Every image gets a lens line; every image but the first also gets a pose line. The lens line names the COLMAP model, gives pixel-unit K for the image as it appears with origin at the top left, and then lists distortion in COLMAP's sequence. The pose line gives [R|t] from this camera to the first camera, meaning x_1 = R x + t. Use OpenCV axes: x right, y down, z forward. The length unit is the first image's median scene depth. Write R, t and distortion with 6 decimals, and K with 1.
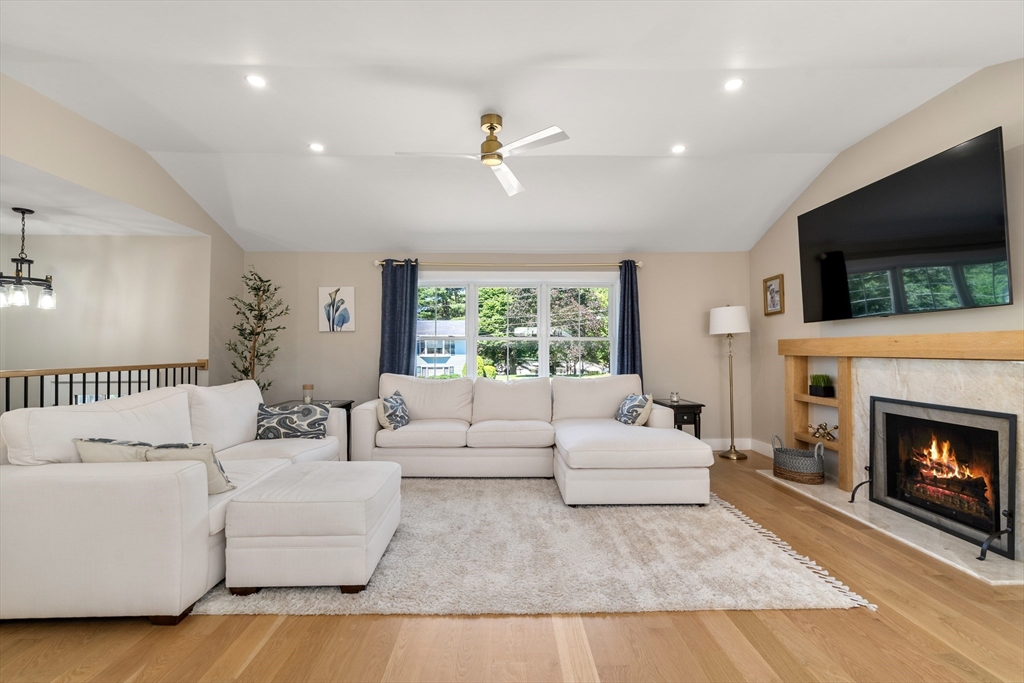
lens RADIAL K [[471.9, 0, 501.8], [0, 471.9, 335.7], [0, 0, 1]] dist [-0.005244, 0.002957]
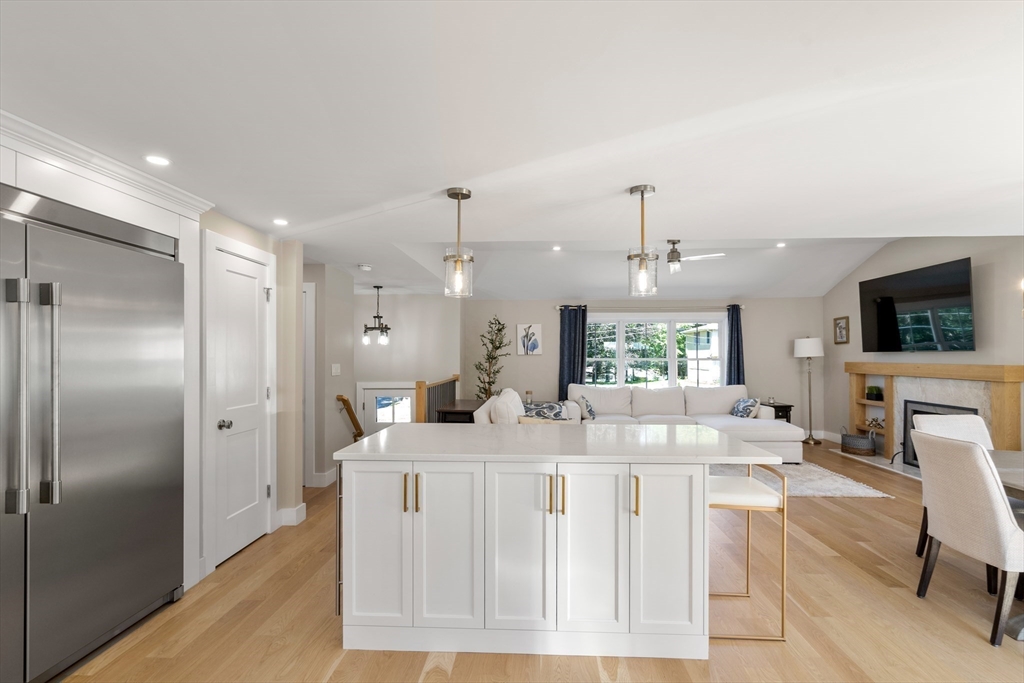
lens RADIAL K [[471.9, 0, 519.1], [0, 471.9, 348.9], [0, 0, 1]] dist [-0.005244, 0.002957]
pose [[0.997693, -0.001371, -0.067869, -0.358408], [0.002332, 0.999898, 0.014076, -0.060461], [0.067843, -0.014202, 0.997595, -0.585257]]
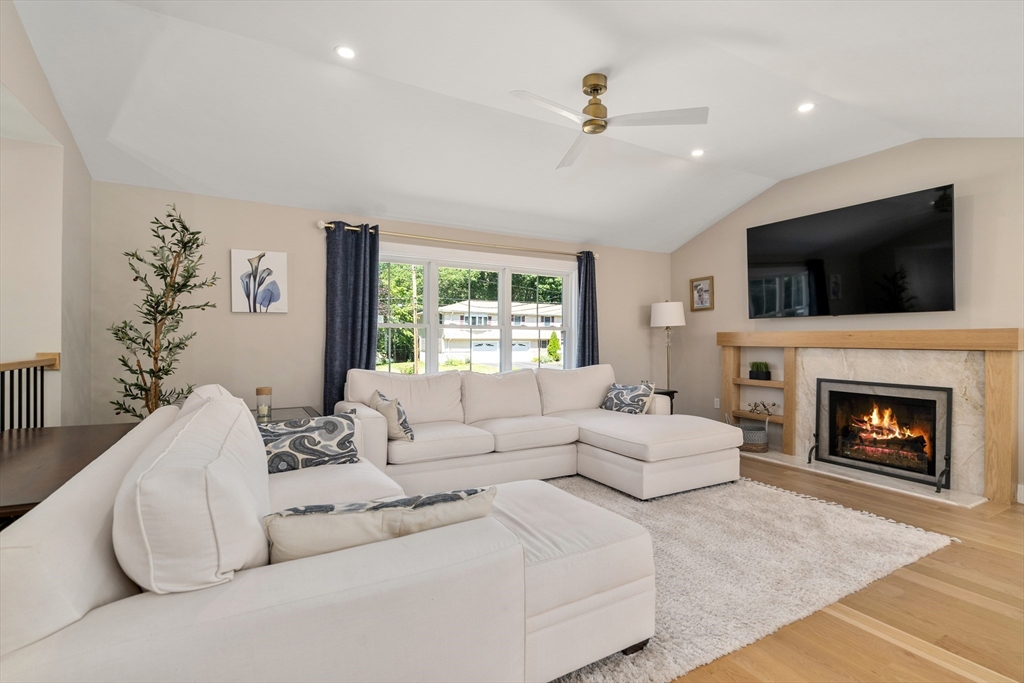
lens RADIAL K [[471.9, 0, 512.3], [0, 471.9, 342.0], [0, 0, 1]] dist [-0.005244, 0.002957]
pose [[0.884233, 0.003566, 0.467032, -0.436766], [-0.020069, 0.999337, 0.030366, 0.007673], [-0.466614, -0.036224, 0.883719, 0.222867]]
